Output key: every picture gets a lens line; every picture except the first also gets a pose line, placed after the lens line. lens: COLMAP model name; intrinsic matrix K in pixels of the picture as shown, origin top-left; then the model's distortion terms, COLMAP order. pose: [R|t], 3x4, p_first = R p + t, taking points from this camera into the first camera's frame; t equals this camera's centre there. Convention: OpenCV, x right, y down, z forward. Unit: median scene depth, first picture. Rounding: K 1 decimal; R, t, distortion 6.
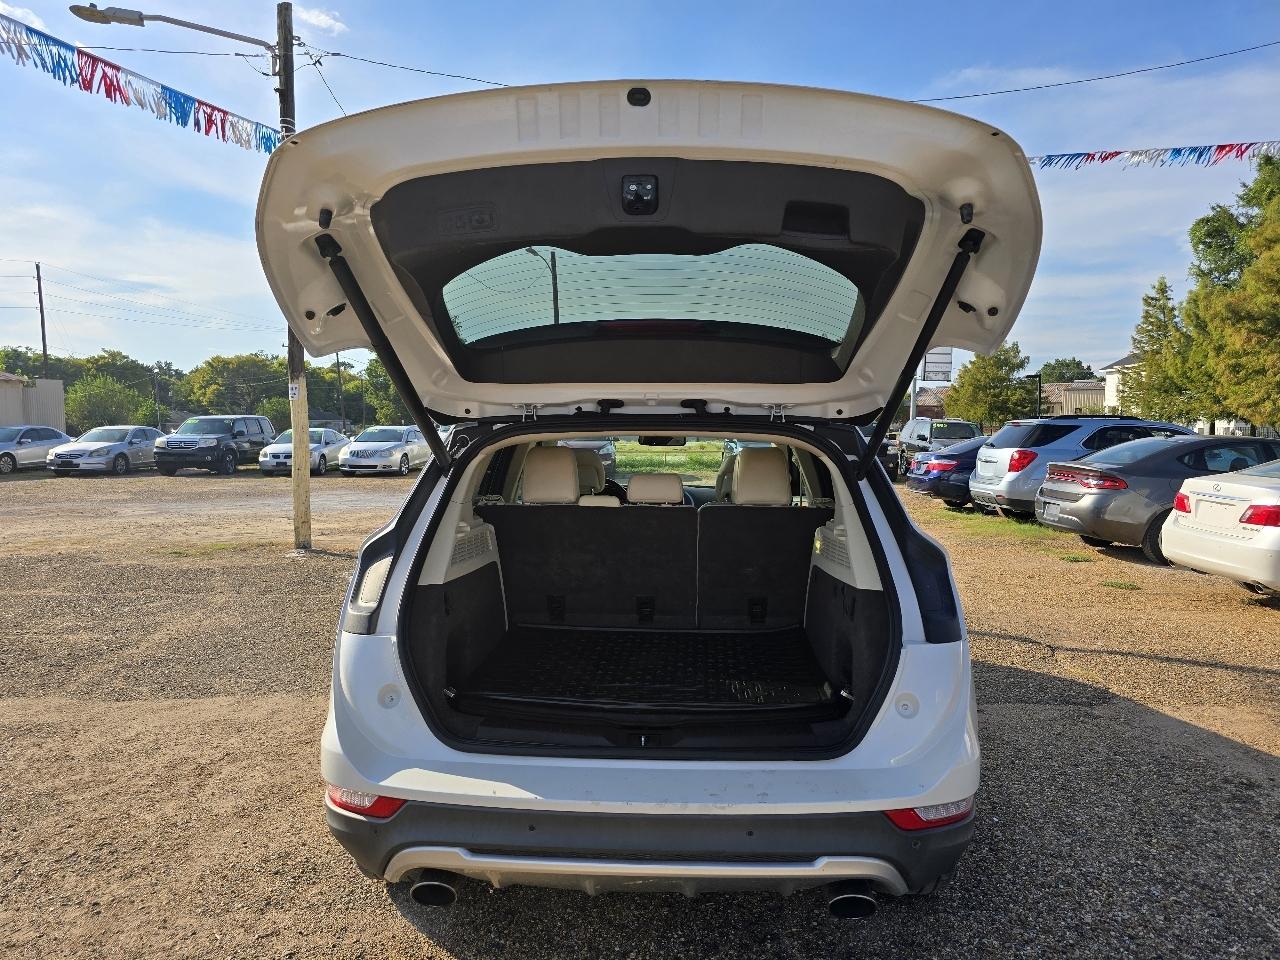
lens RADIAL K [[864.9, 0, 636.3], [0, 864.9, 500.4], [0, 0, 1]] dist [0.048647, -0.045341]
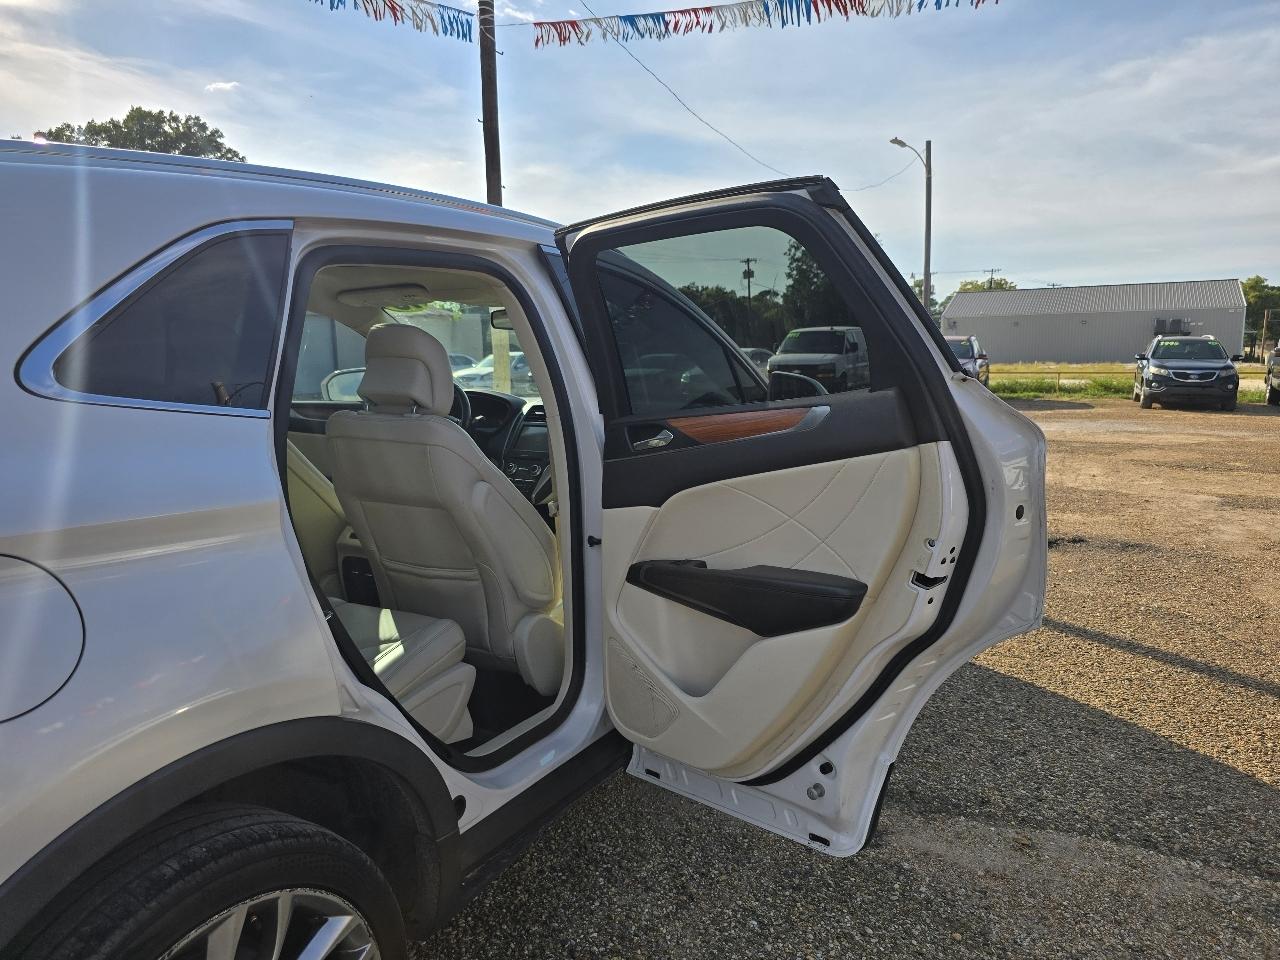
lens RADIAL K [[864.9, 0, 644.8], [0, 864.9, 504.2], [0, 0, 1]] dist [0.048647, -0.045341]
pose [[0.889304, 0.068675, -0.452130, 0.133112], [-0.029475, 0.995212, 0.093191, 0.000938], [0.456365, -0.069548, 0.887071, 0.145685]]
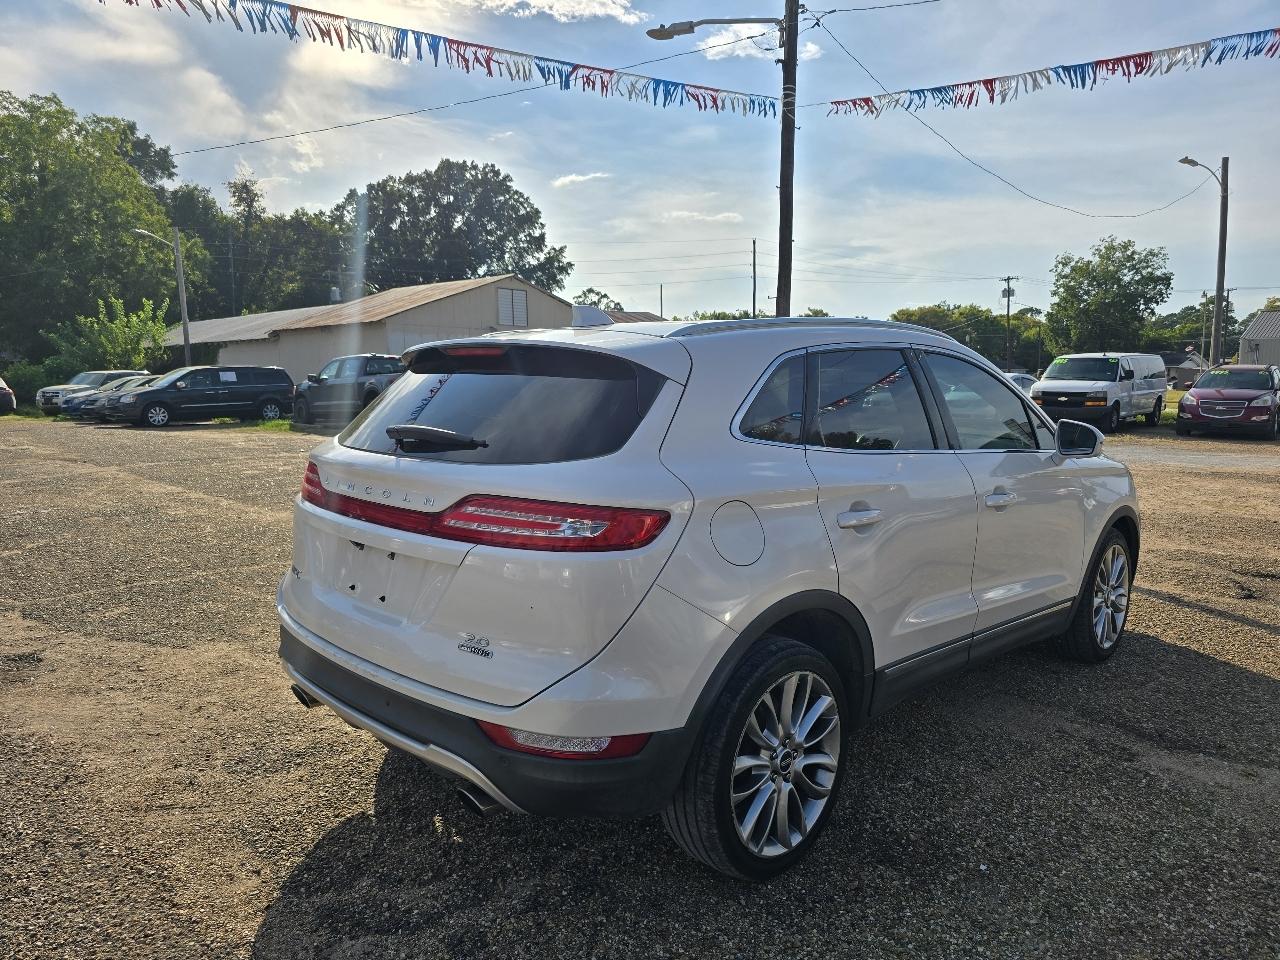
lens RADIAL K [[864.9, 0, 638.0], [0, 864.9, 480.0], [0, 0, 1]] dist [0.048647, -0.045341]
pose [[0.730885, 0.085558, -0.677117, 0.156576], [-0.062509, 0.996333, 0.058420, -0.000423], [0.679632, -0.000372, 0.733553, 0.051948]]
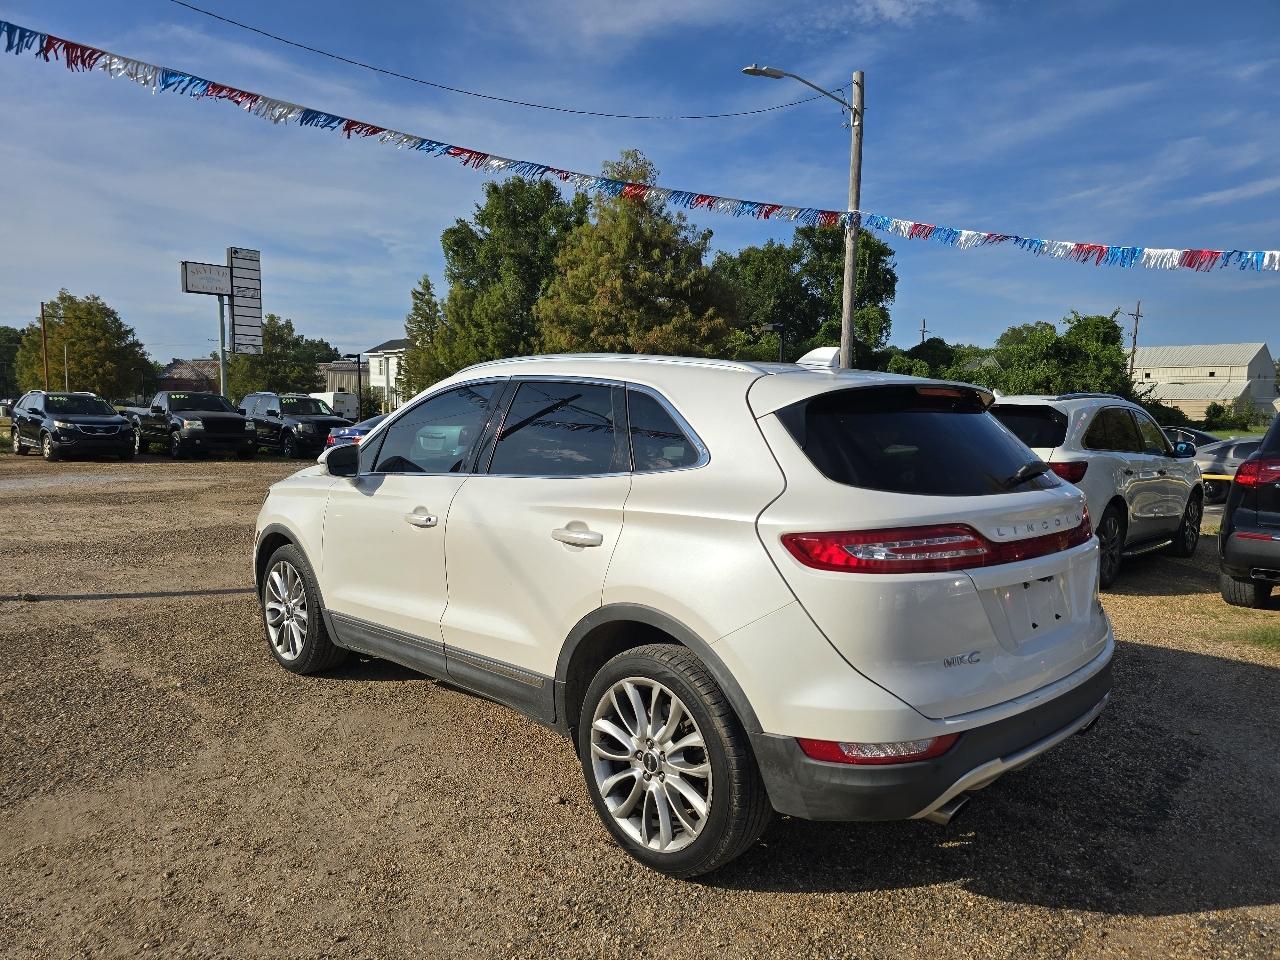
lens RADIAL K [[864.9, 0, 643.8], [0, 864.9, 498.3], [0, 0, 1]] dist [0.048647, -0.045341]
pose [[0.673578, -0.062665, 0.736455, -0.193489], [0.045475, 0.998025, 0.043329, -0.002467], [-0.737716, 0.004305, 0.675098, 0.081609]]
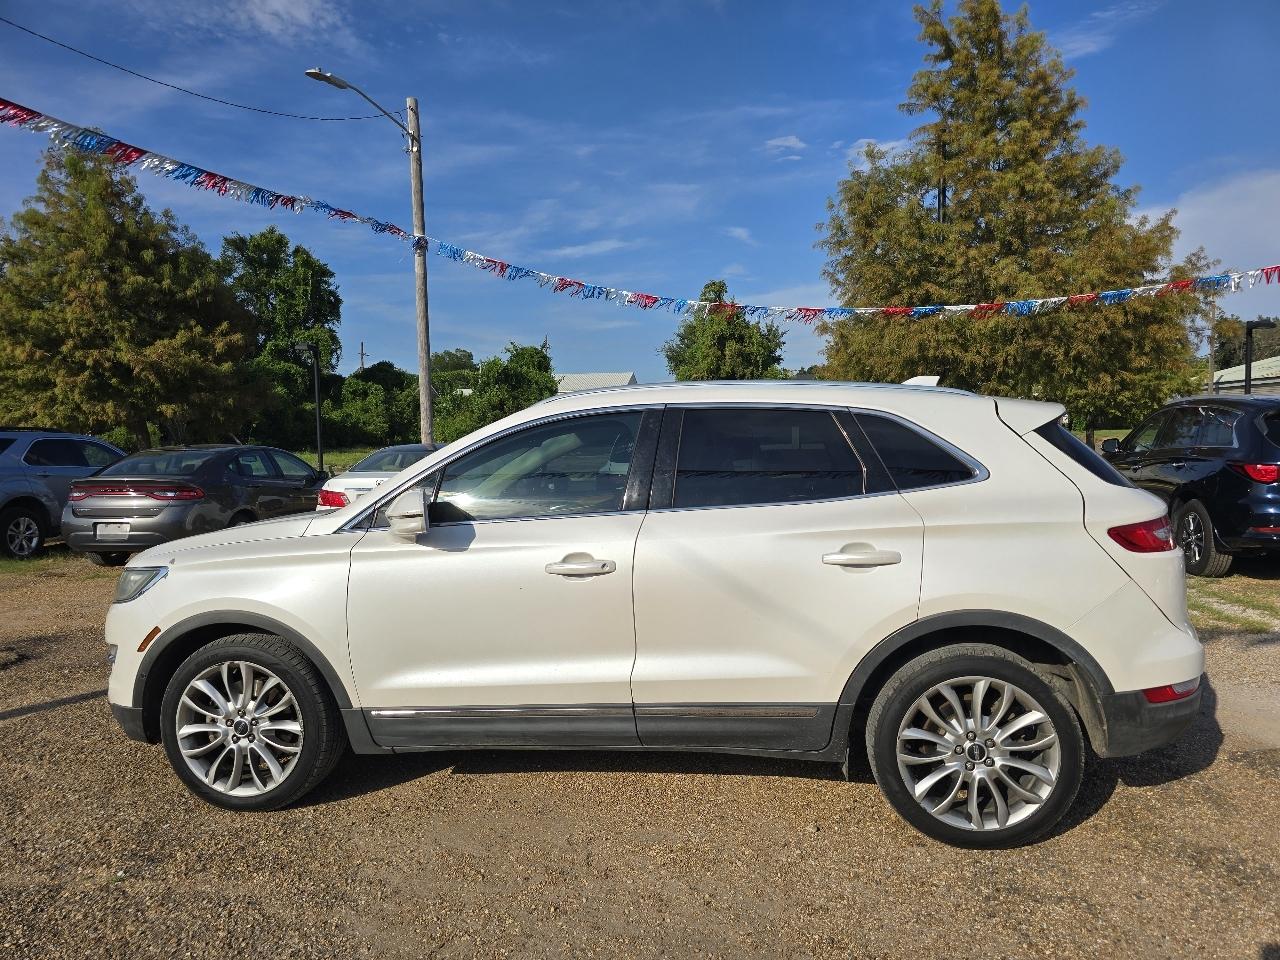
lens RADIAL K [[864.9, 0, 655.7], [0, 864.9, 487.0], [0, 0, 1]] dist [0.048647, -0.045341]
pose [[0.085977, -0.062404, 0.994341, -0.264962], [0.100007, 0.993536, 0.053706, -0.018174], [-0.991265, 0.094824, 0.091662, 0.254766]]
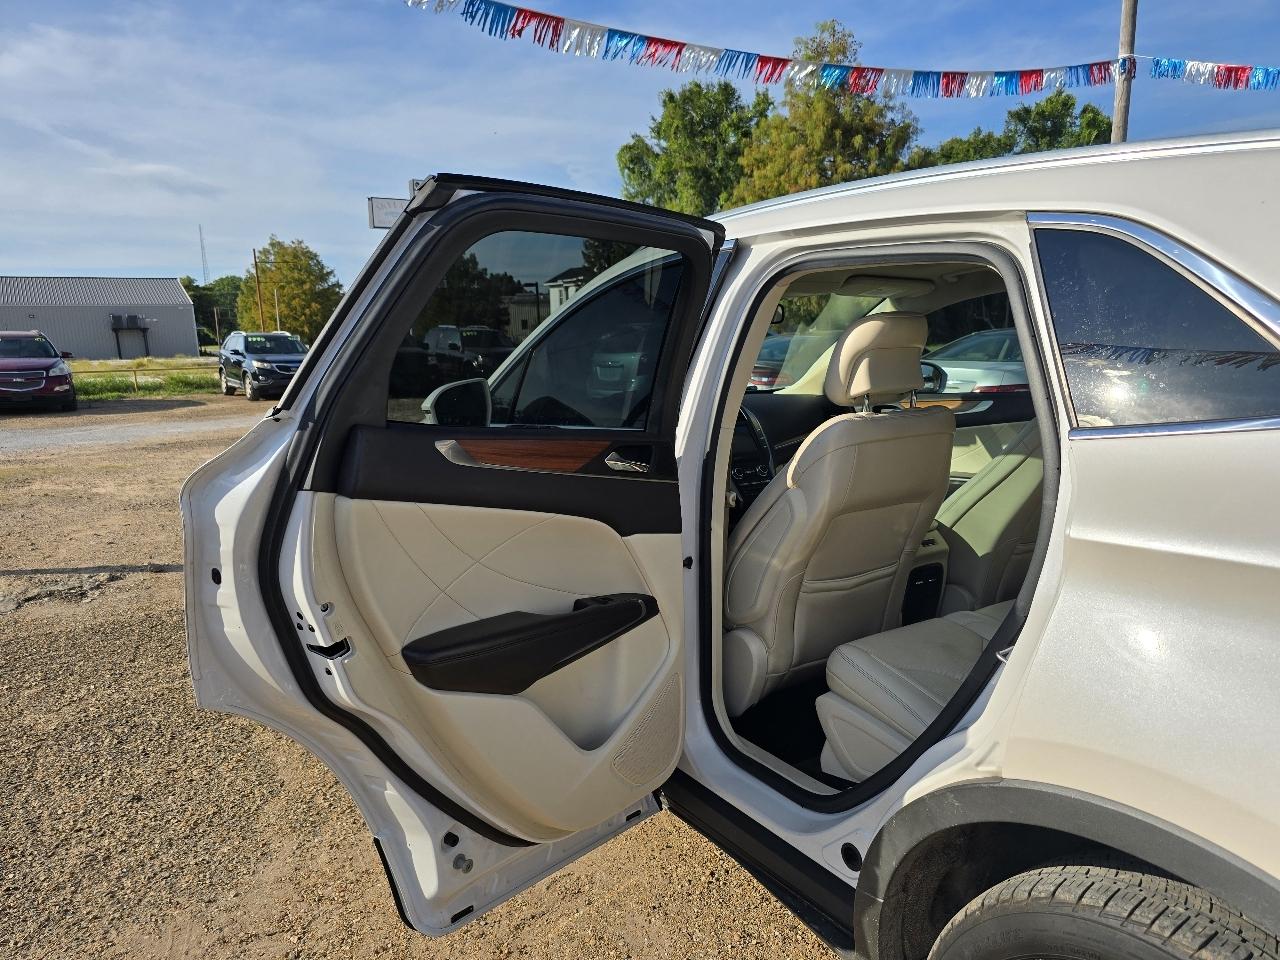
lens RADIAL K [[864.9, 0, 645.1], [0, 864.9, 507.4], [0, 0, 1]] dist [0.048647, -0.045341]
pose [[0.806962, -0.132163, 0.575627, -0.126285], [0.071710, 0.989355, 0.126625, -0.006205], [-0.586234, -0.060903, 0.807849, 0.175784]]
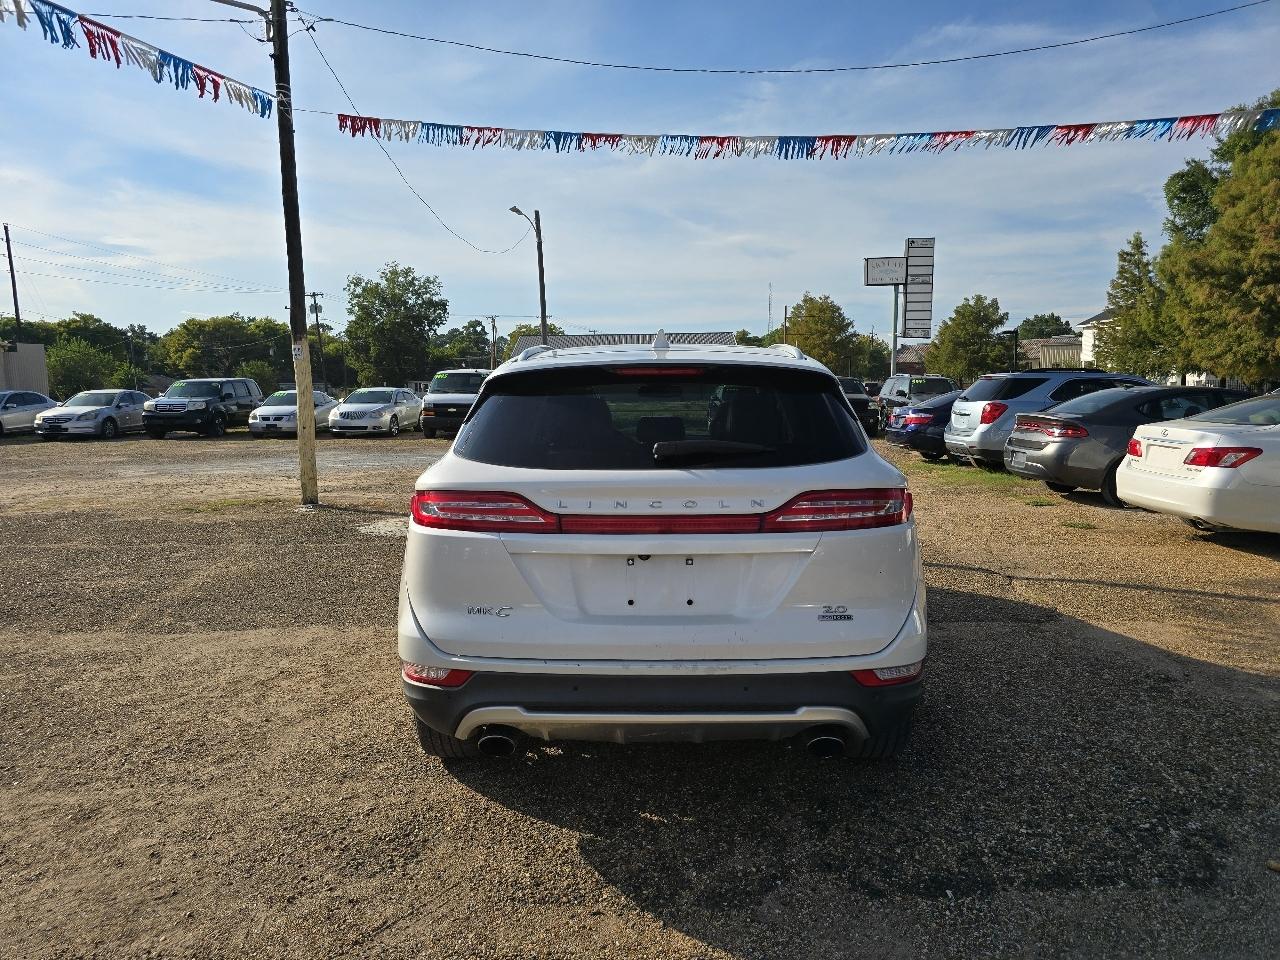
lens RADIAL K [[864.9, 0, 642.8], [0, 864.9, 499.2], [0, 0, 1]] dist [0.048647, -0.045341]
pose [[0.999582, -0.013800, 0.025415, -0.006941], [0.012676, 0.998958, 0.043846, 0.006135], [-0.025994, -0.043506, 0.998715, -0.036223]]
